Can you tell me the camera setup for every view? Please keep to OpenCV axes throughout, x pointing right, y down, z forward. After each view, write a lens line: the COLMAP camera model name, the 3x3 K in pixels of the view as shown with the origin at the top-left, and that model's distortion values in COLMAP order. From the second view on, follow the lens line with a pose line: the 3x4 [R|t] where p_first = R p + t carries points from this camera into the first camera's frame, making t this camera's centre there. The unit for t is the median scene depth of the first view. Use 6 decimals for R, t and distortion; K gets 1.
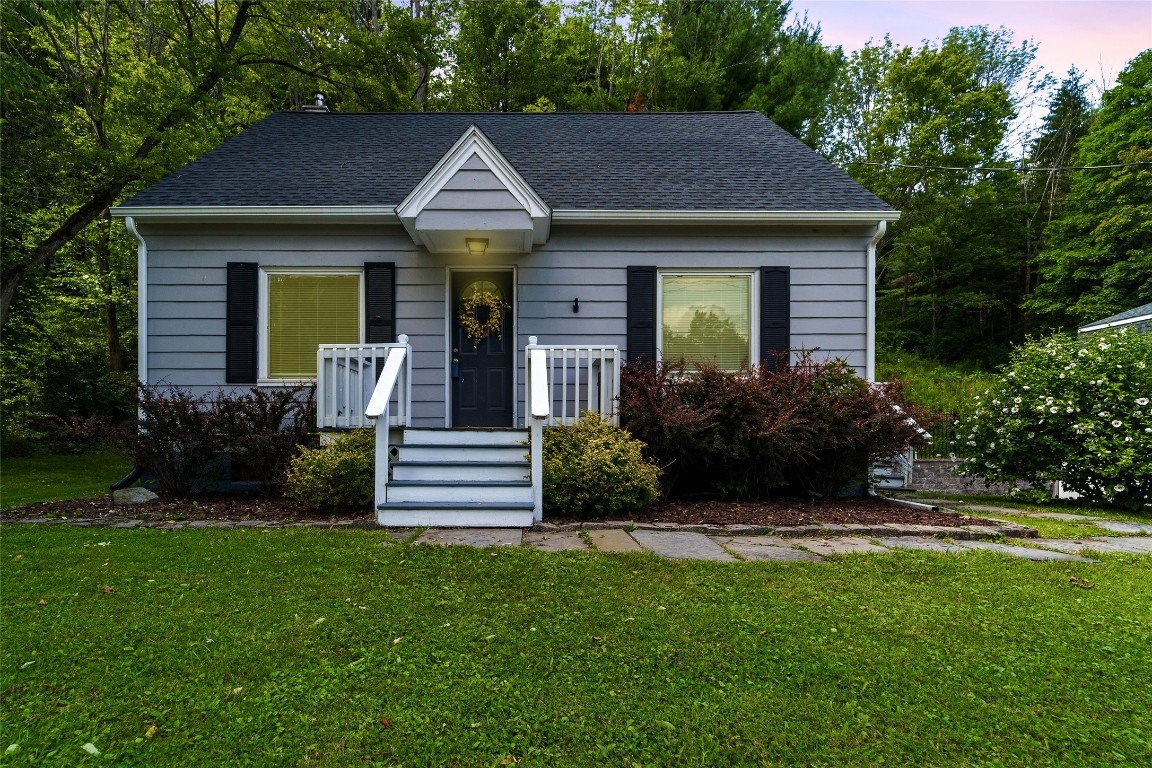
lens RADIAL K [[469.5, 0, 577.6], [0, 469.5, 419.8], [0, 0, 1]] dist [-0.003331, -0.000262]
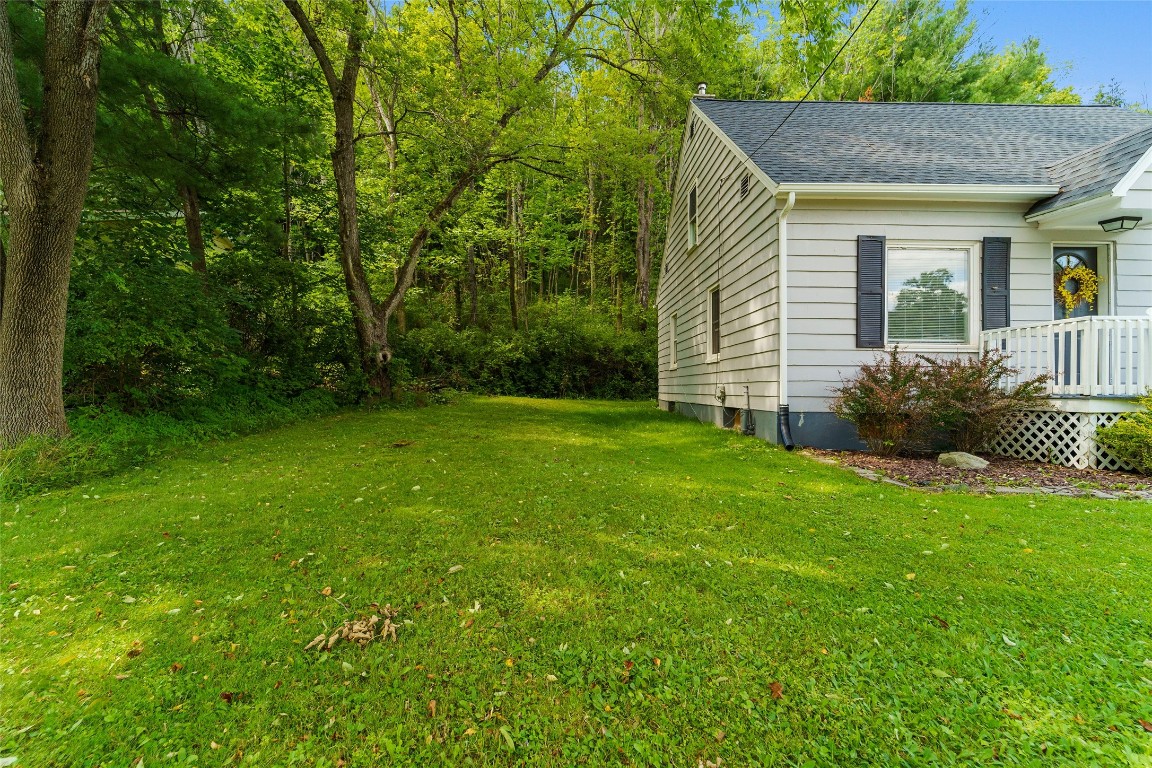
lens RADIAL K [[469.5, 0, 575.3], [0, 469.5, 386.0], [0, 0, 1]] dist [-0.003331, -0.000262]
pose [[0.999565, 0.004804, 0.029091, -0.996739], [-0.004823, 0.999988, 0.000578, 0.007505], [-0.029088, -0.000718, 0.999577, -0.036688]]
